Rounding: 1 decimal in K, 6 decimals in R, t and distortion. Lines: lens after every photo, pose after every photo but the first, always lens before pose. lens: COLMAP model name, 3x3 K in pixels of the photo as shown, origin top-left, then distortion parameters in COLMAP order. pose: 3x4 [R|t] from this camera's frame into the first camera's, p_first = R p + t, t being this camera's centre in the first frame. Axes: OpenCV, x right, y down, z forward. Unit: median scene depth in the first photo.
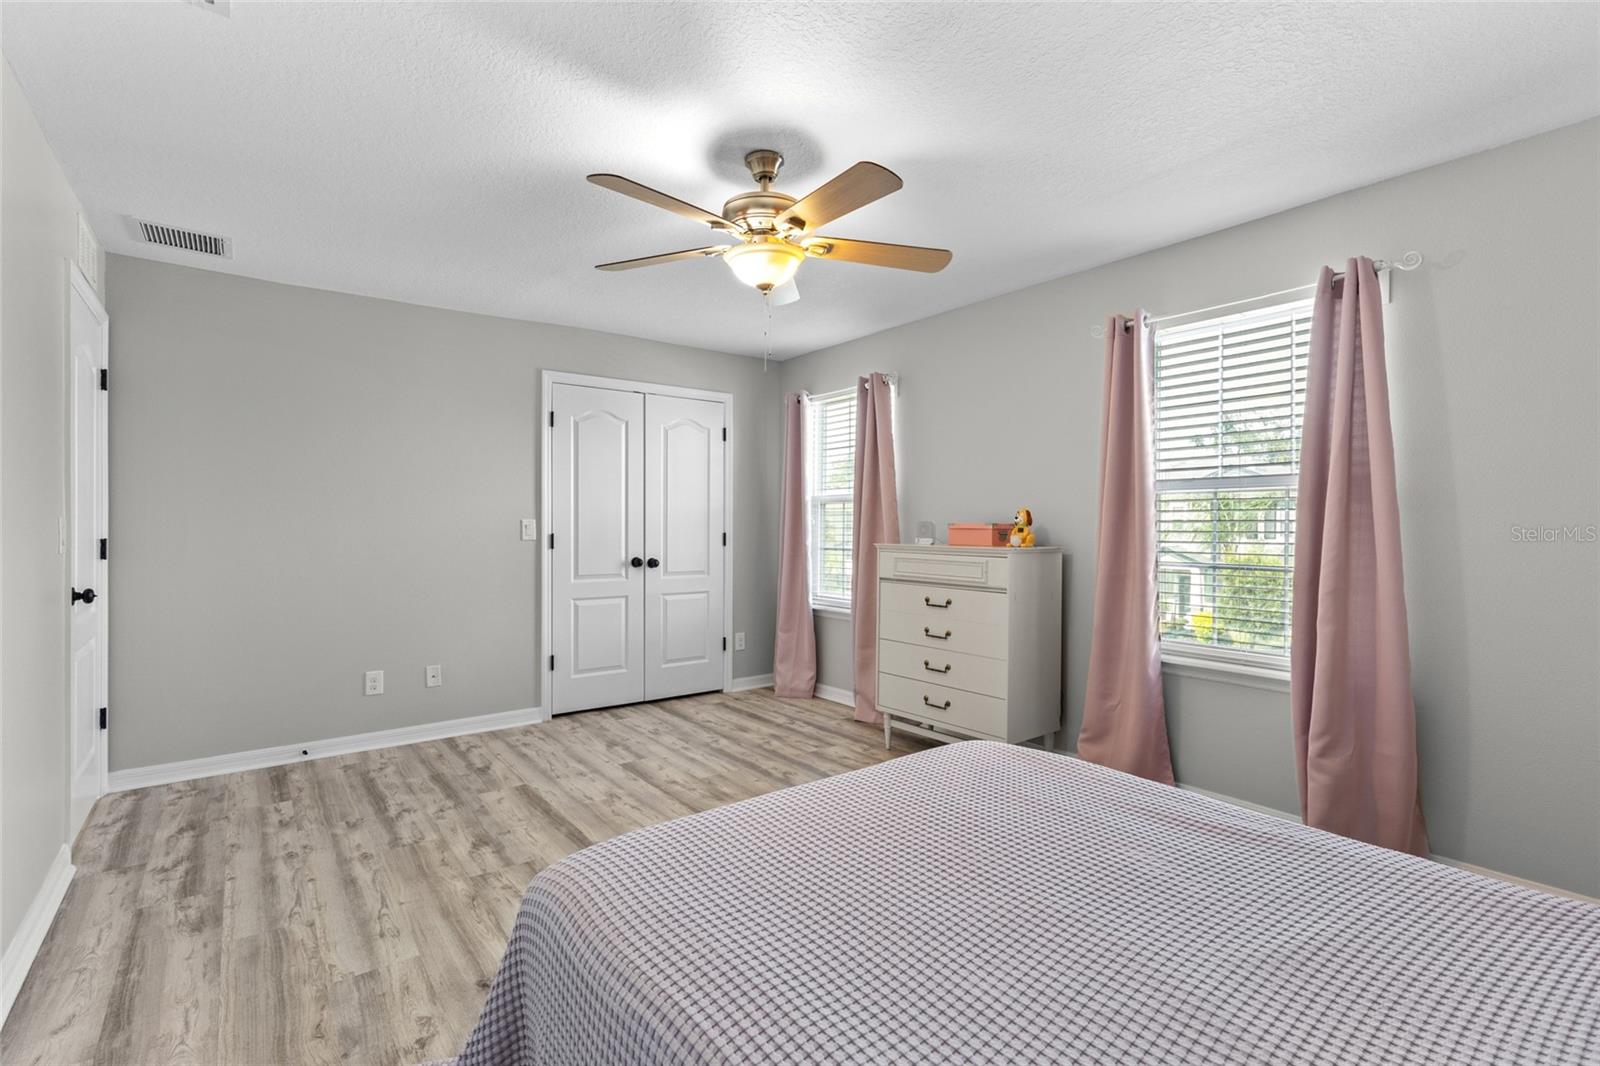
lens RADIAL K [[745.1, 0, 799.4], [0, 745.1, 534.7], [0, 0, 1]] dist [0.002096, 0.002760]
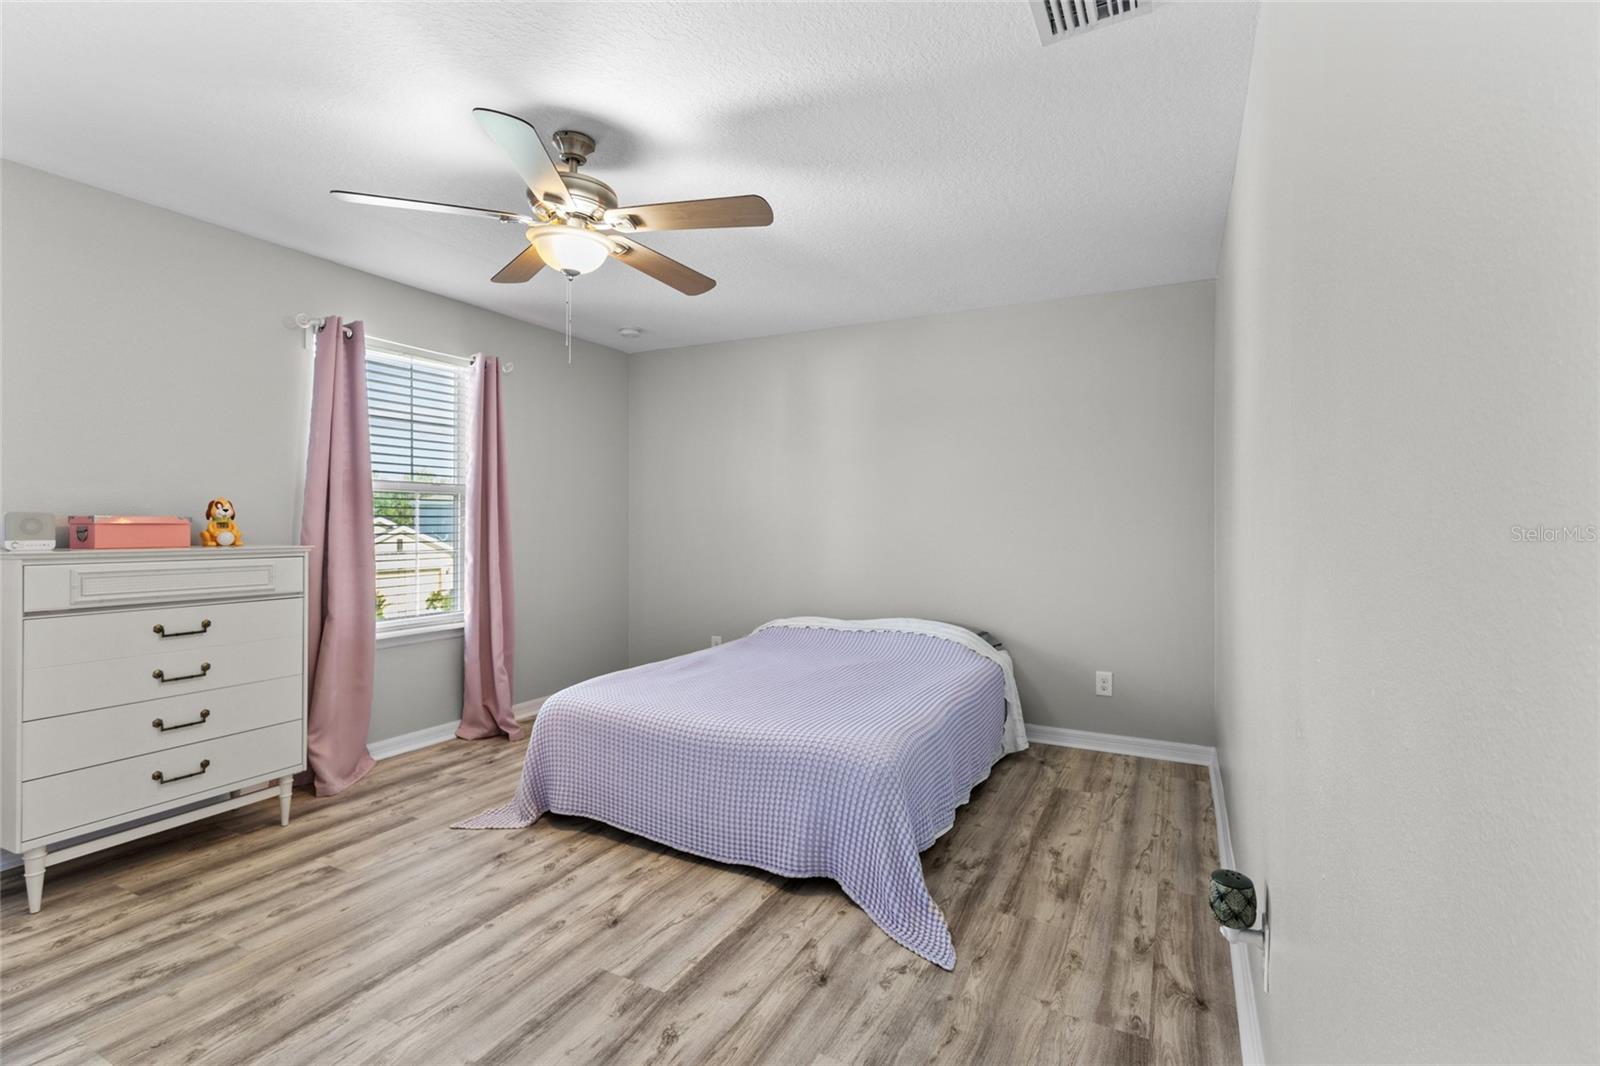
lens RADIAL K [[745.1, 0, 793.4], [0, 745.1, 524.3], [0, 0, 1]] dist [0.002096, 0.002760]
pose [[-0.432453, -0.009021, 0.901611, -1.039695], [0.003378, 0.999927, 0.011624, -0.021236], [-0.901650, 0.008072, -0.432391, 1.163817]]
